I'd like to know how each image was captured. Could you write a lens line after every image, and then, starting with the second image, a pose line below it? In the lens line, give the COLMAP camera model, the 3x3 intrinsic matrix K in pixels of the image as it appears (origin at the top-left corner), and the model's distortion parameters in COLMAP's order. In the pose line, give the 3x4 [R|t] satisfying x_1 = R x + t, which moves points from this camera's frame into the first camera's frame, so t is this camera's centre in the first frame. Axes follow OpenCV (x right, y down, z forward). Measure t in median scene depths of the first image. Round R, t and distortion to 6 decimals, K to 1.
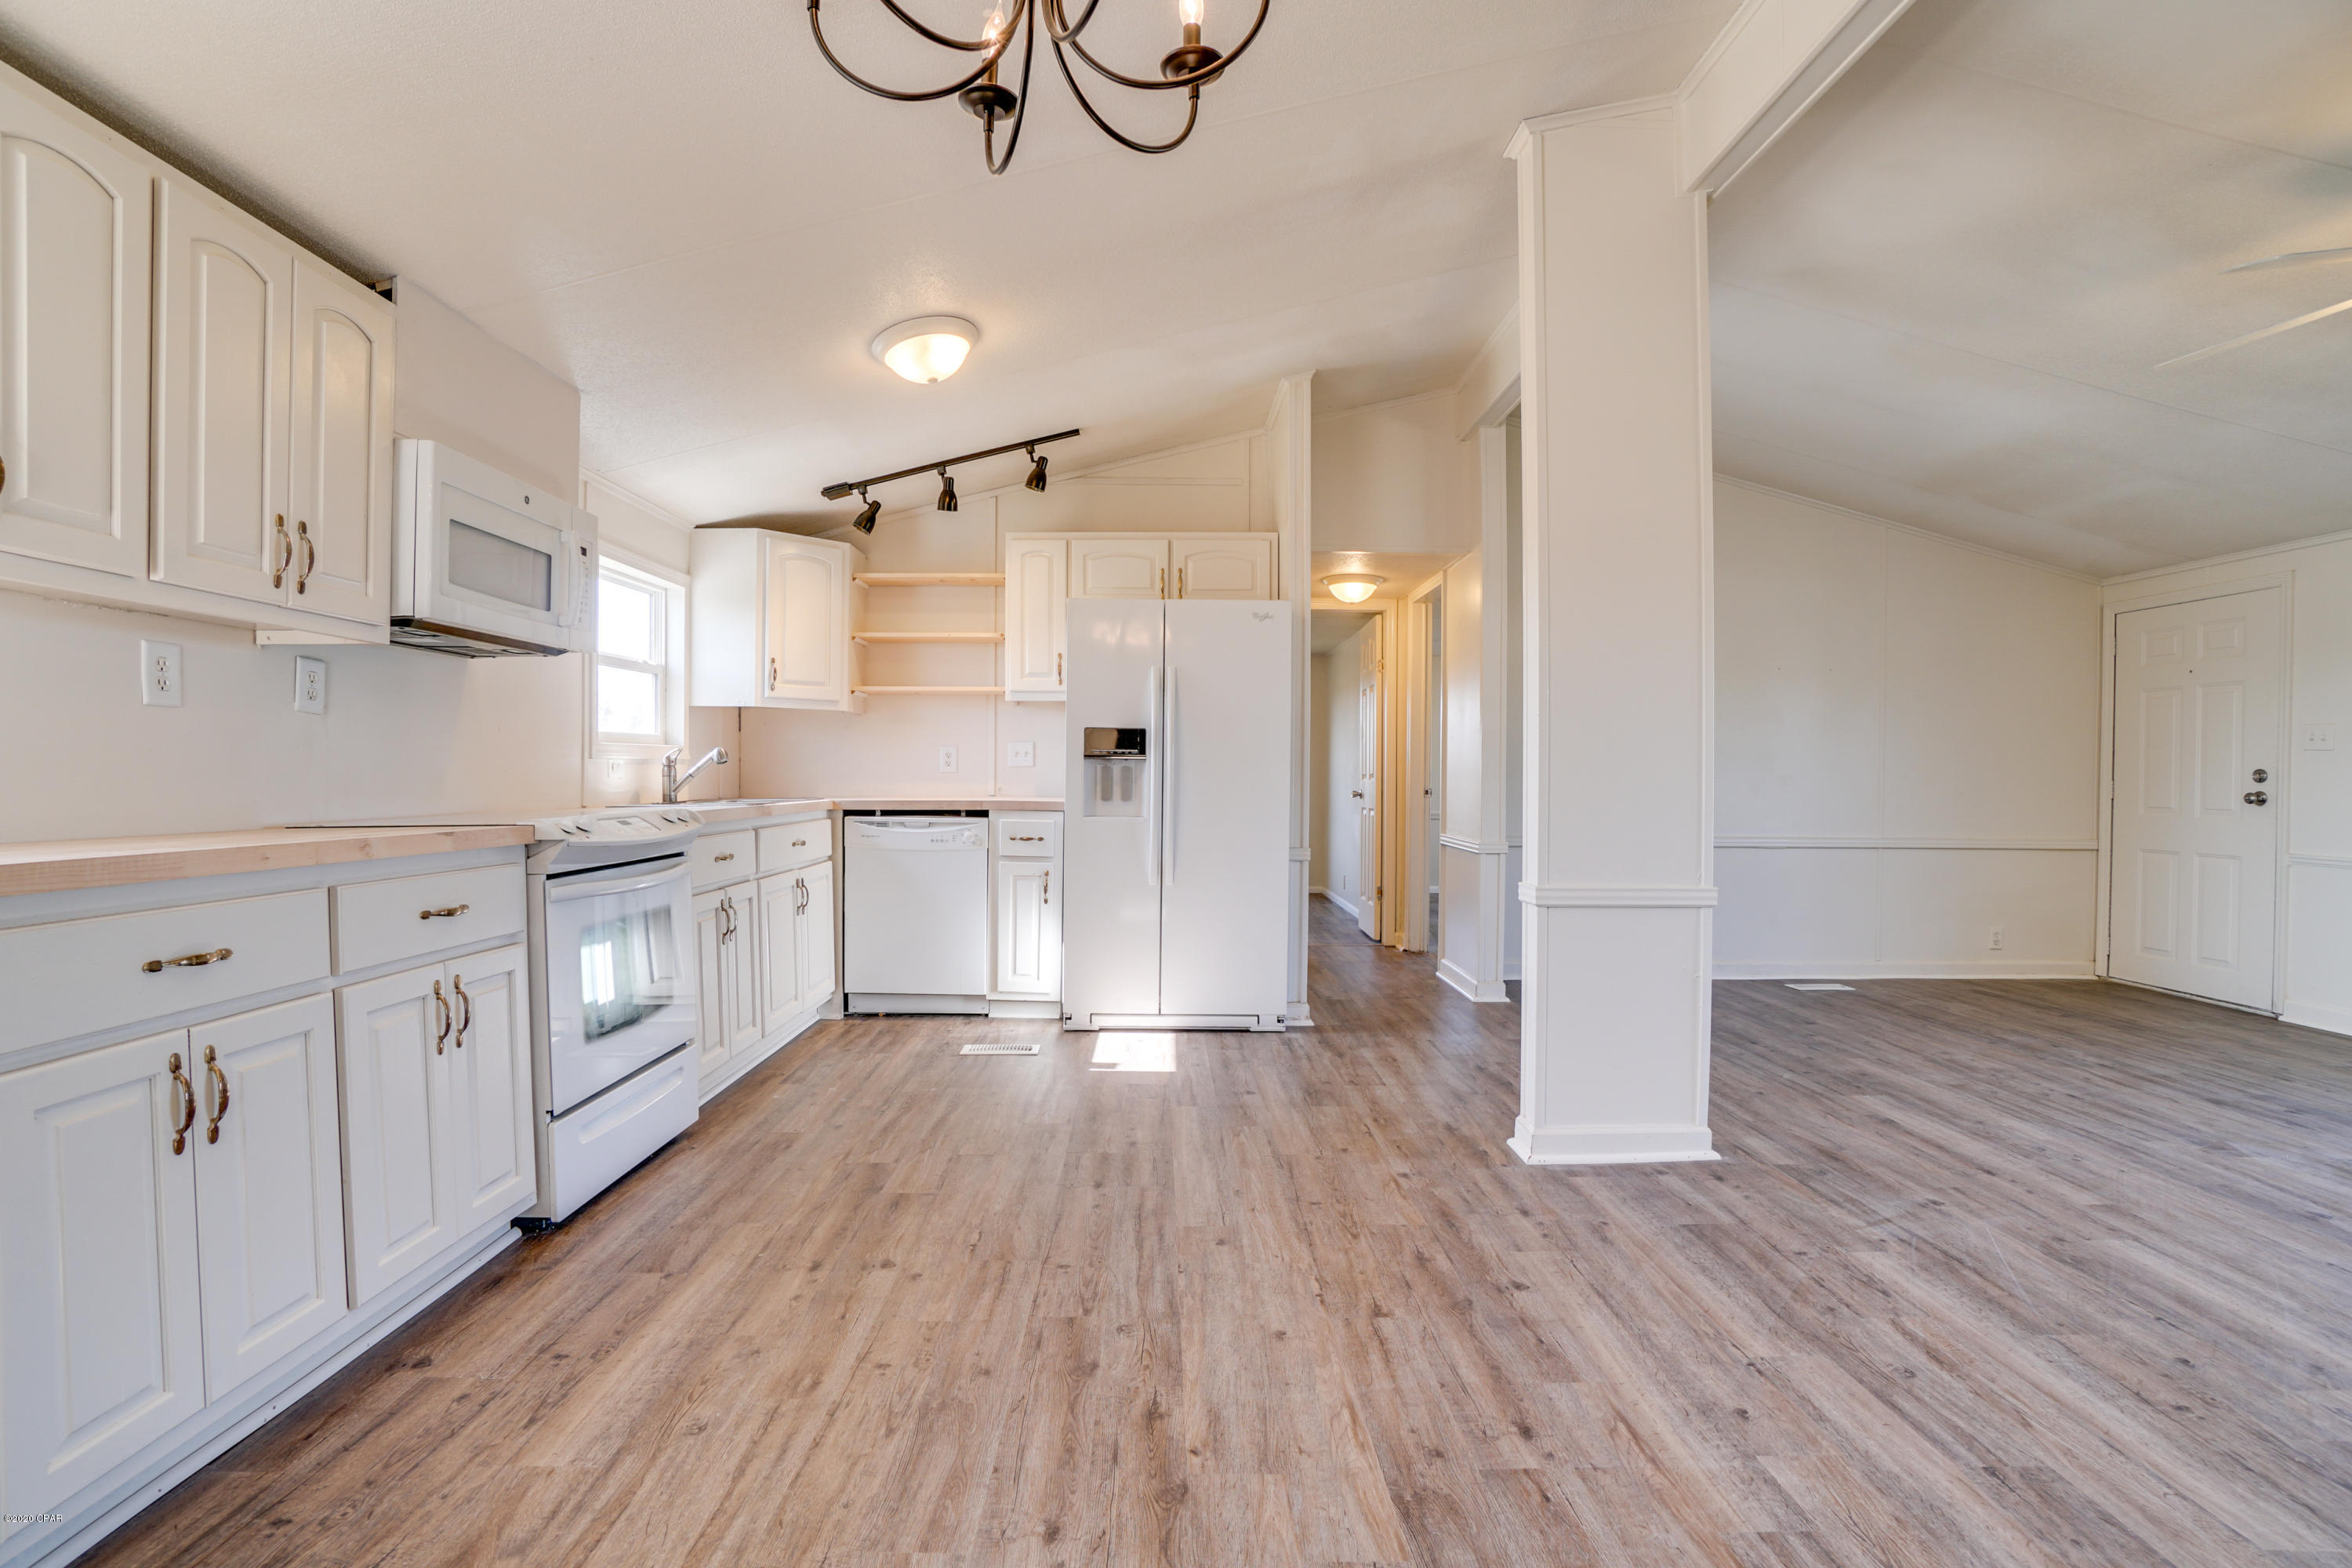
lens RADIAL K [[1097.4, 0, 1156.5], [0, 1097.4, 785.0], [0, 0, 1]] dist [-0.074017, 0.026439]
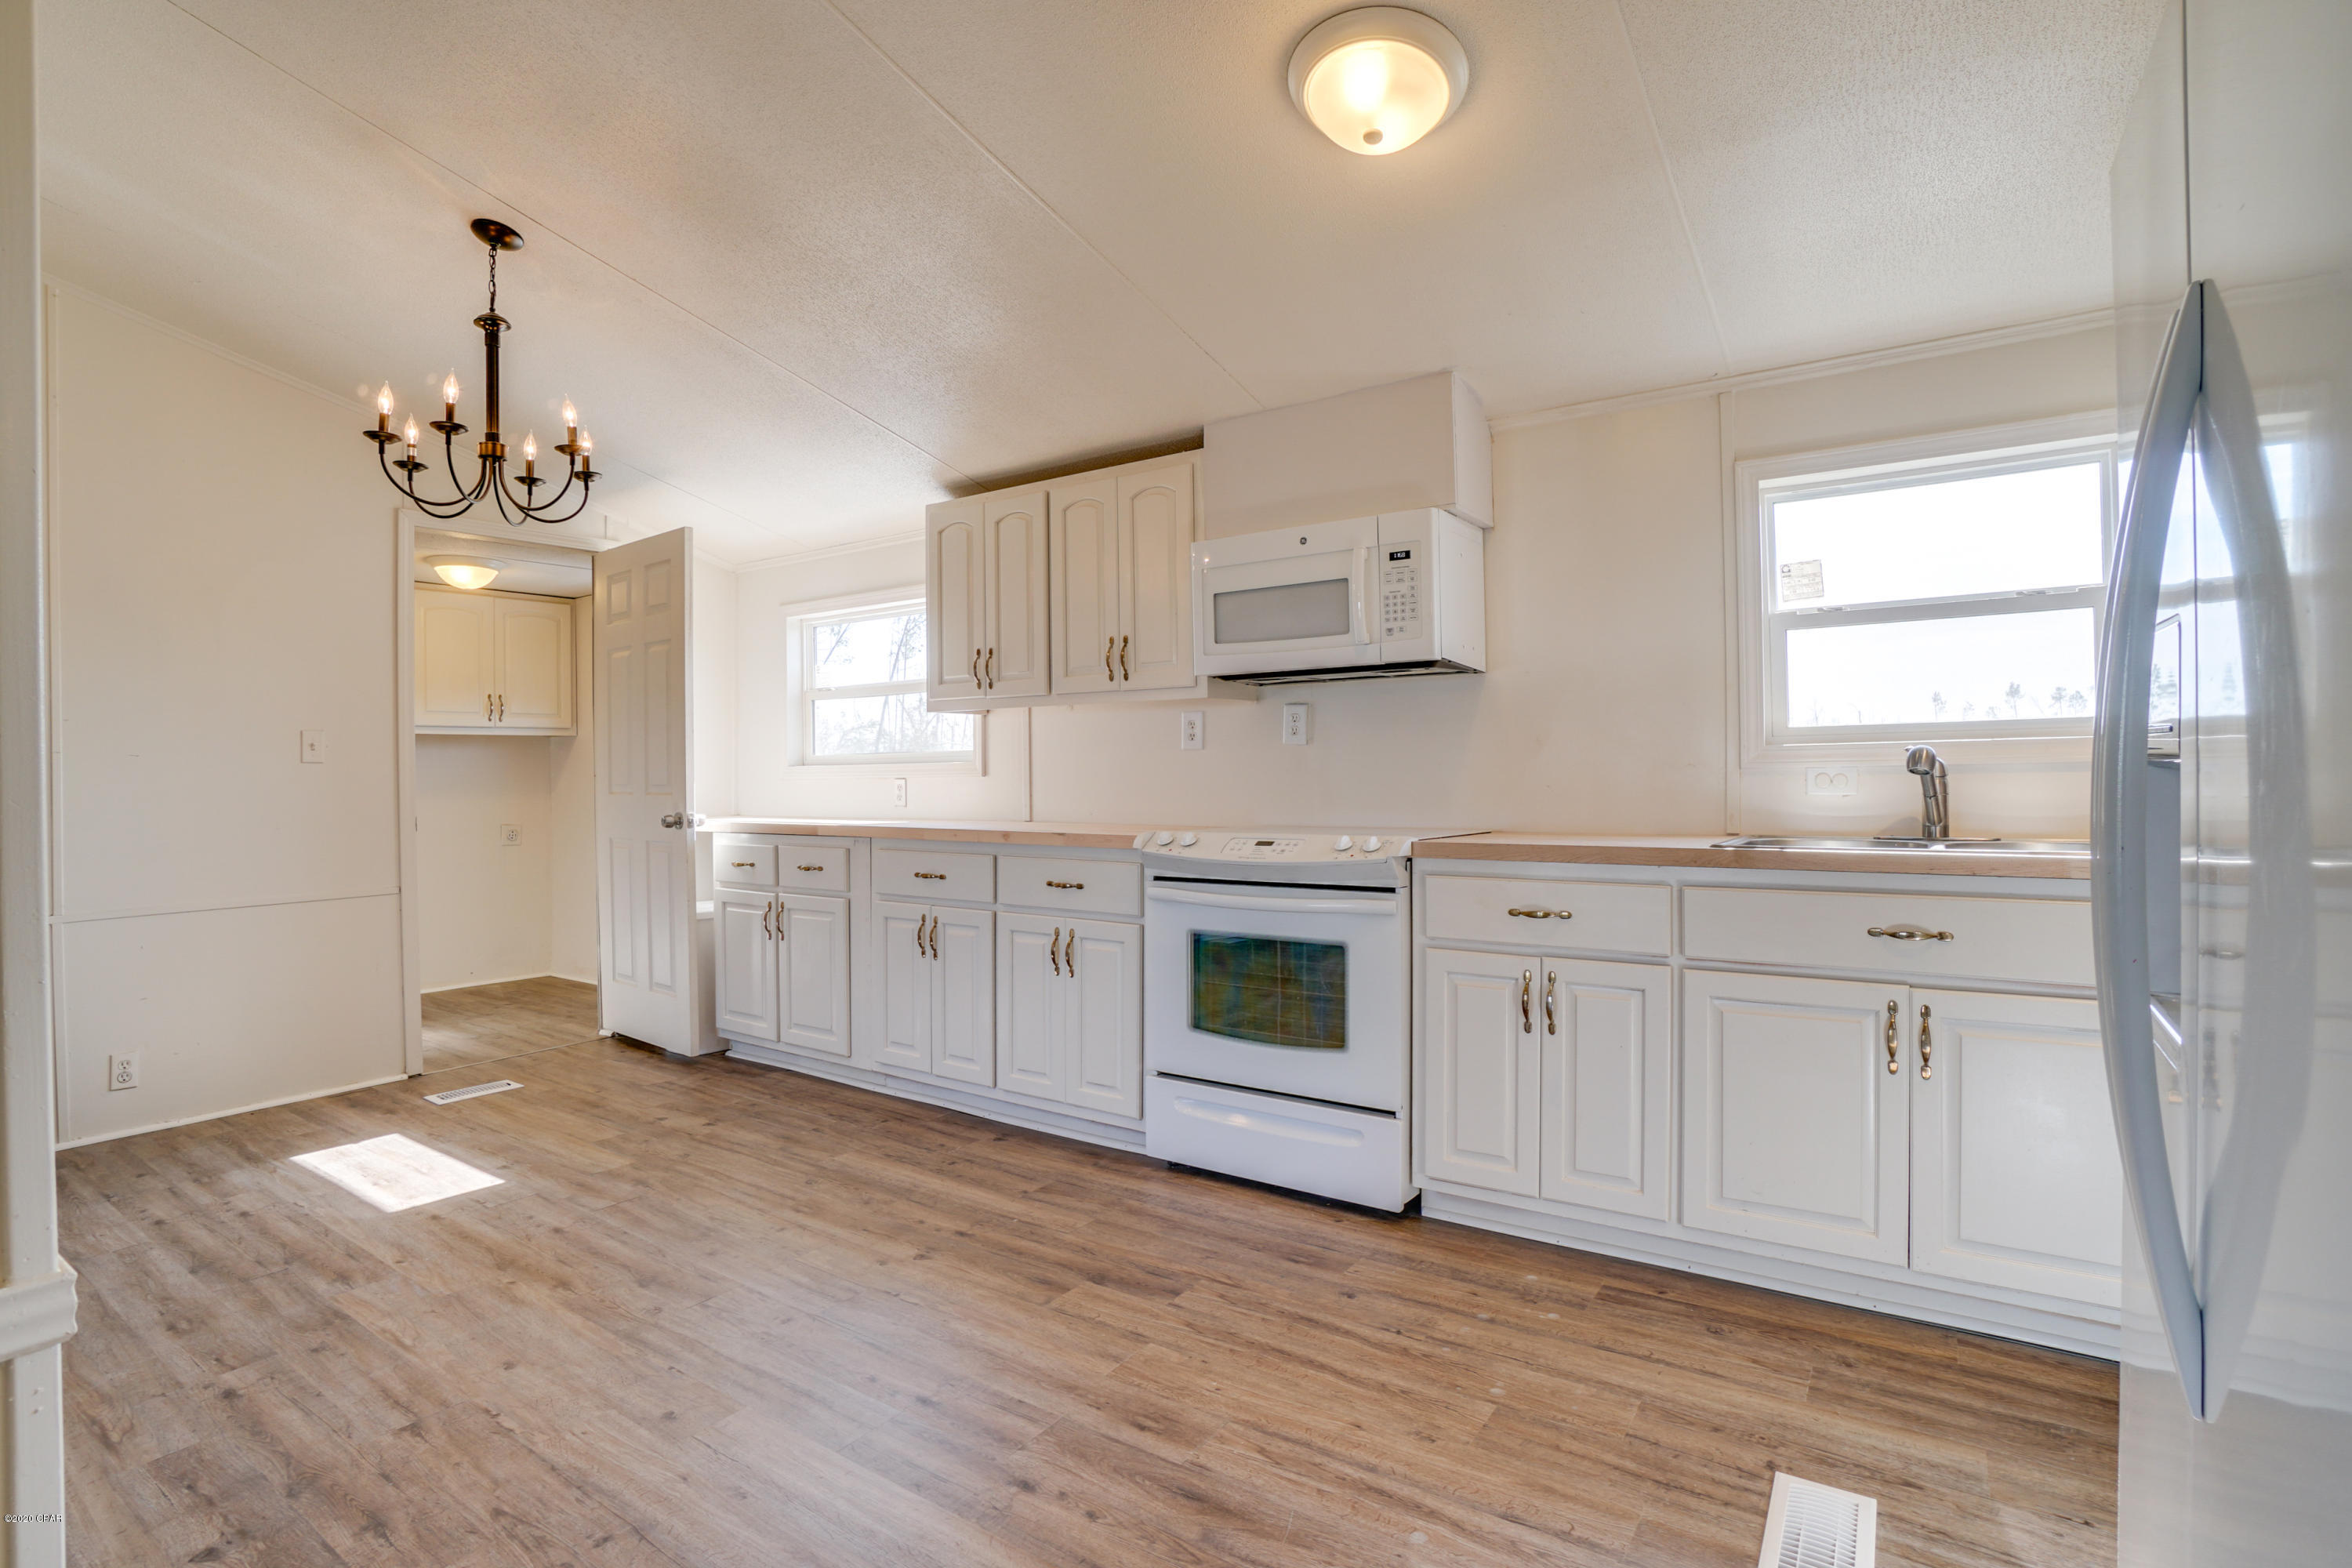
lens RADIAL K [[1140.4, 0, 1155.1], [0, 1140.4, 774.9], [0, 0, 1]] dist [-0.080494, 0.028425]
pose [[-0.578411, 0.009911, -0.815685, 0.471913], [0.003640, 0.999948, 0.009568, -0.043646], [0.815738, 0.002565, -0.578417, 1.647624]]
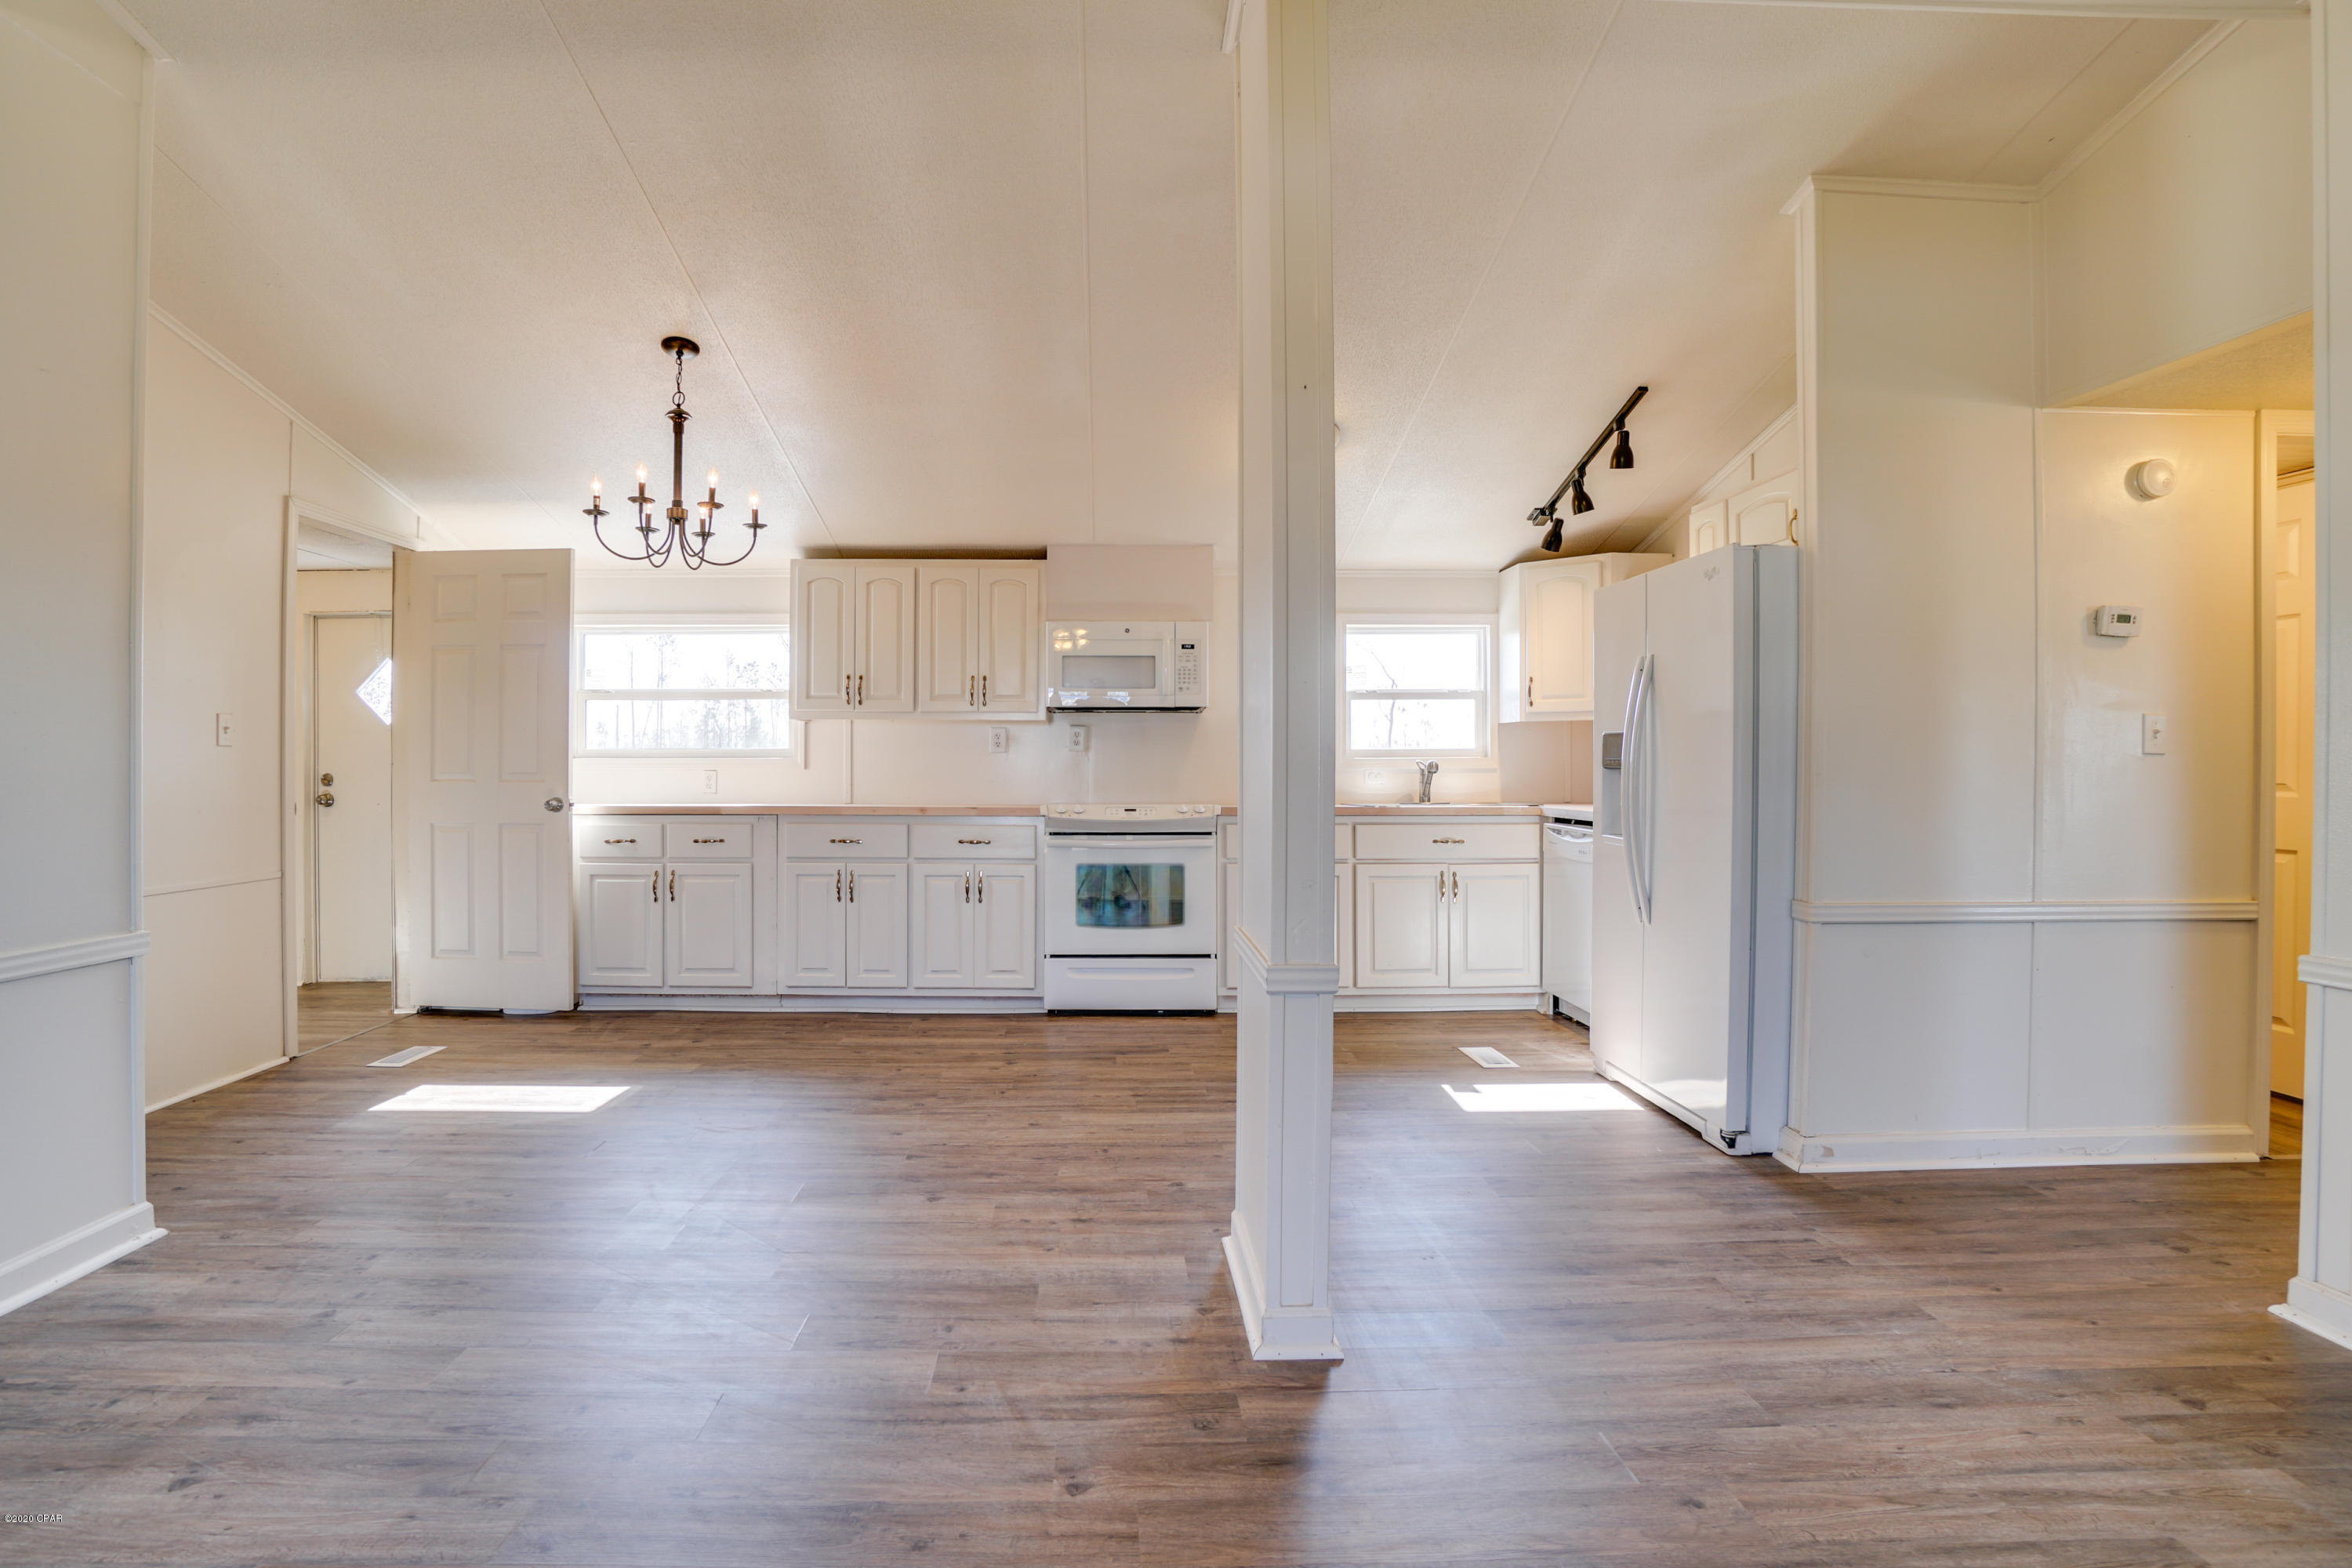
lens RADIAL K [[1120.3, 0, 1115.8], [0, 1120.3, 767.1], [0, 0, 1]] dist [-0.073585, 0.025690]
pose [[0.012441, -0.003476, -0.999917, 1.403462], [-0.011274, 0.999930, -0.003616, -0.029555], [0.999859, 0.011318, 0.012401, 1.023270]]
